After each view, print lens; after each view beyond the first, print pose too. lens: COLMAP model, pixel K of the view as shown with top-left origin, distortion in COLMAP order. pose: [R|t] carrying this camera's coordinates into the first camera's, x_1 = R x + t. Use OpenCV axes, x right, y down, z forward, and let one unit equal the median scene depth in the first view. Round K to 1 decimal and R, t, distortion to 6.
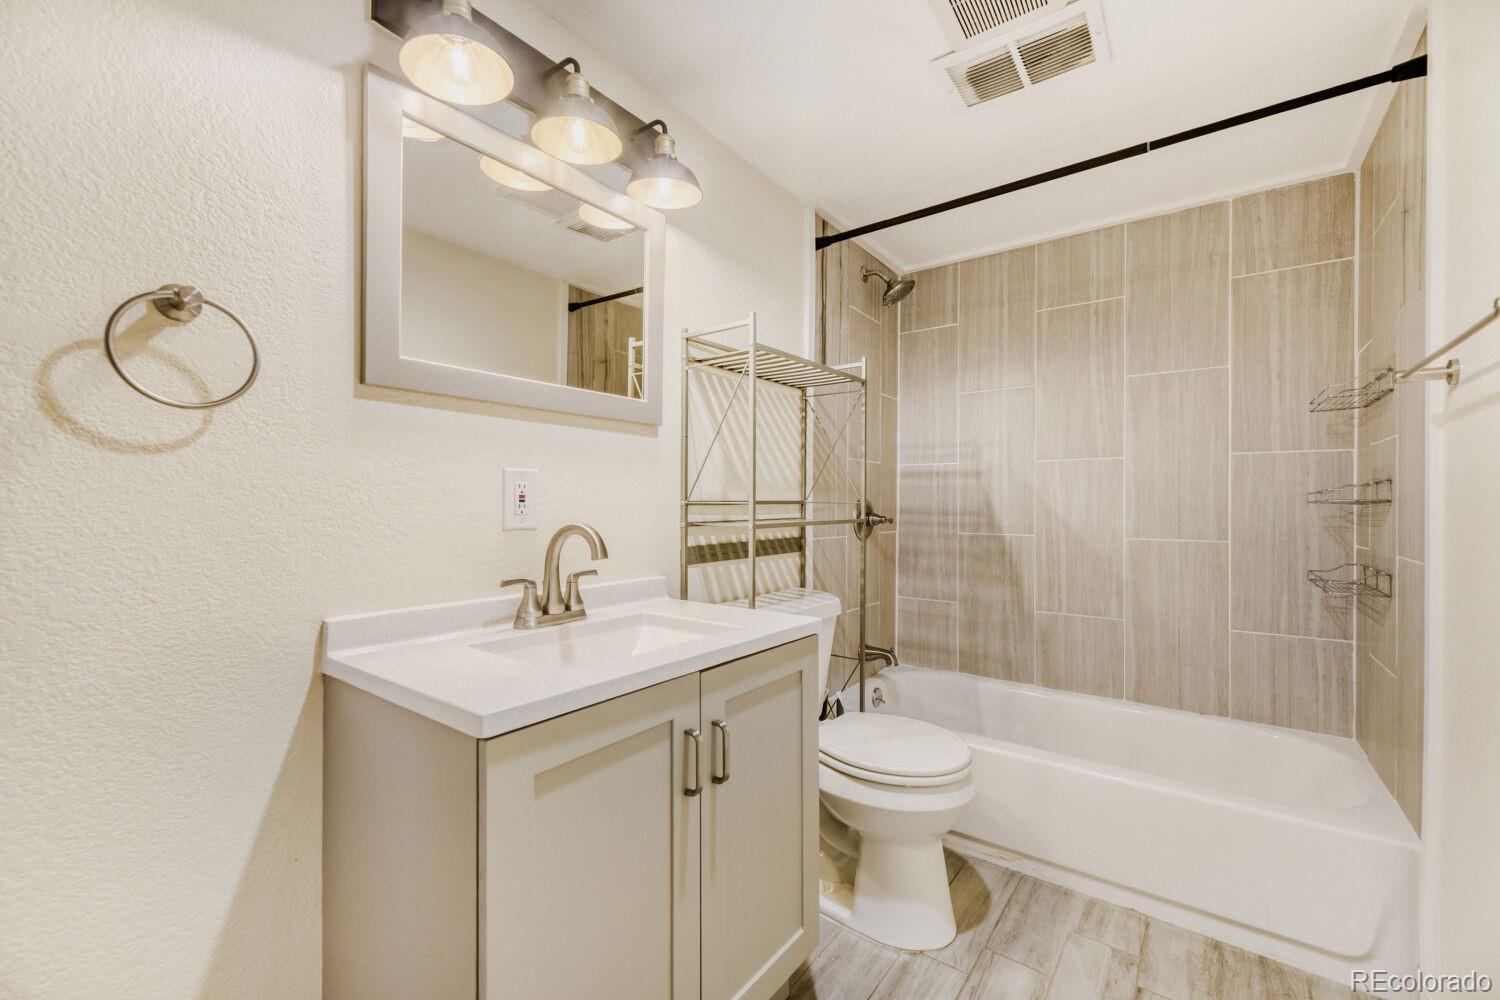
lens RADIAL K [[604.9, 0, 750.0], [0, 604.9, 500.0], [0, 0, 1]] dist [-0.010602, -0.000247]
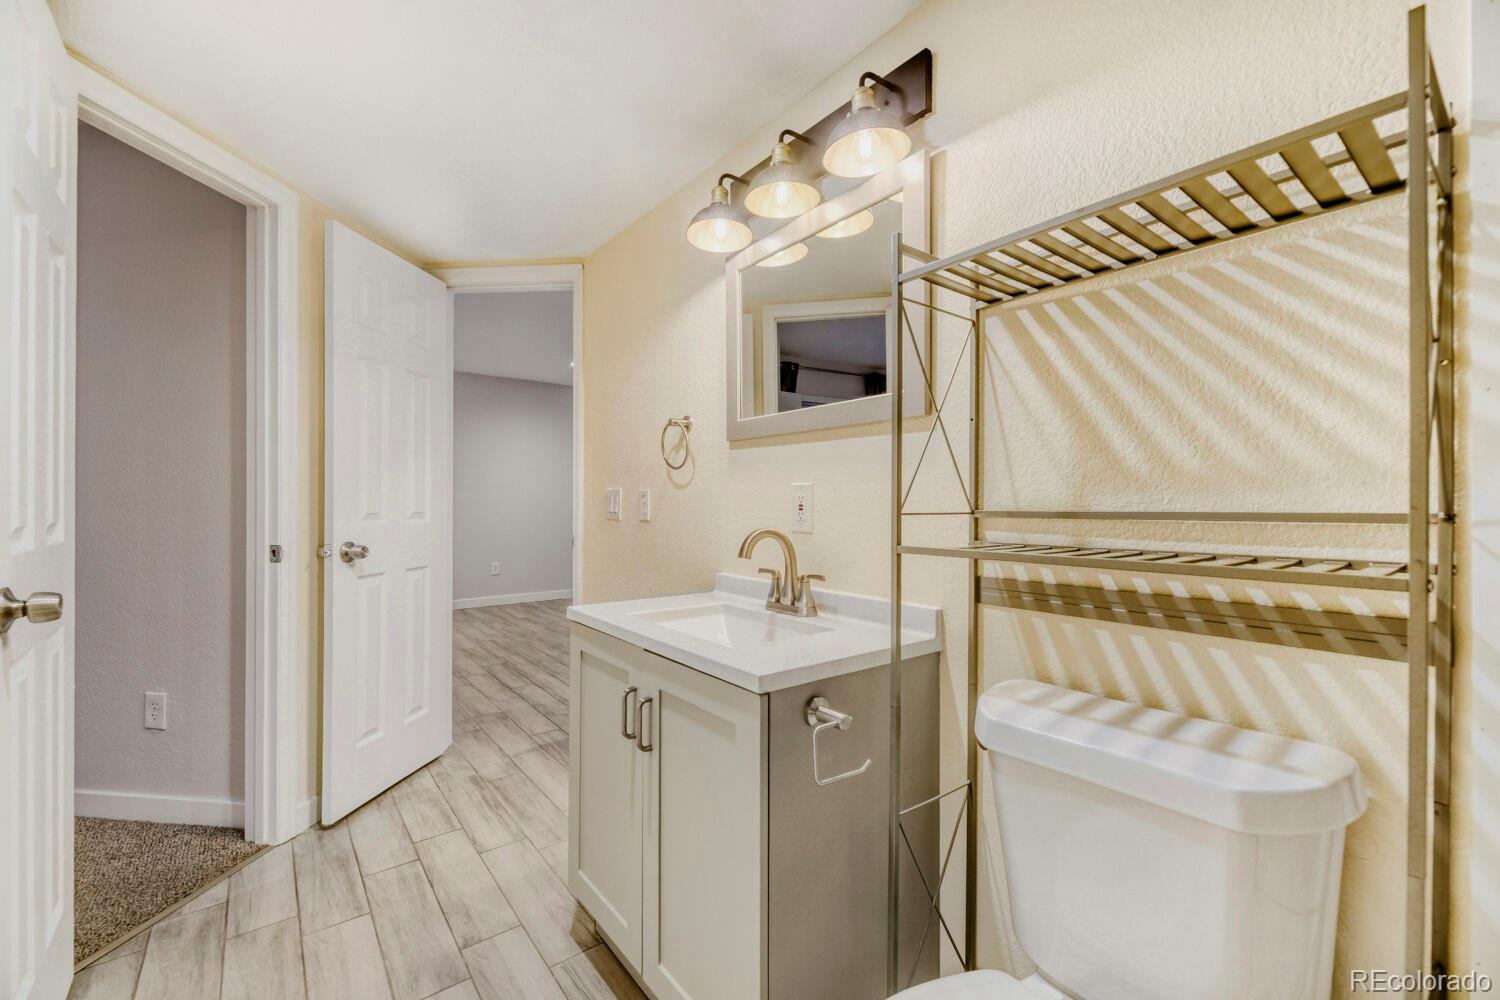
lens RADIAL K [[618.0, 0, 754.7], [0, 618.0, 501.9], [0, 0, 1]] dist [-0.002646, -0.000432]
pose [[-0.262179, -0.004376, -0.965009, 0.637502], [-0.000106, 0.999990, -0.004506, -0.005794], [0.965019, -0.001079, -0.262177, 0.920583]]
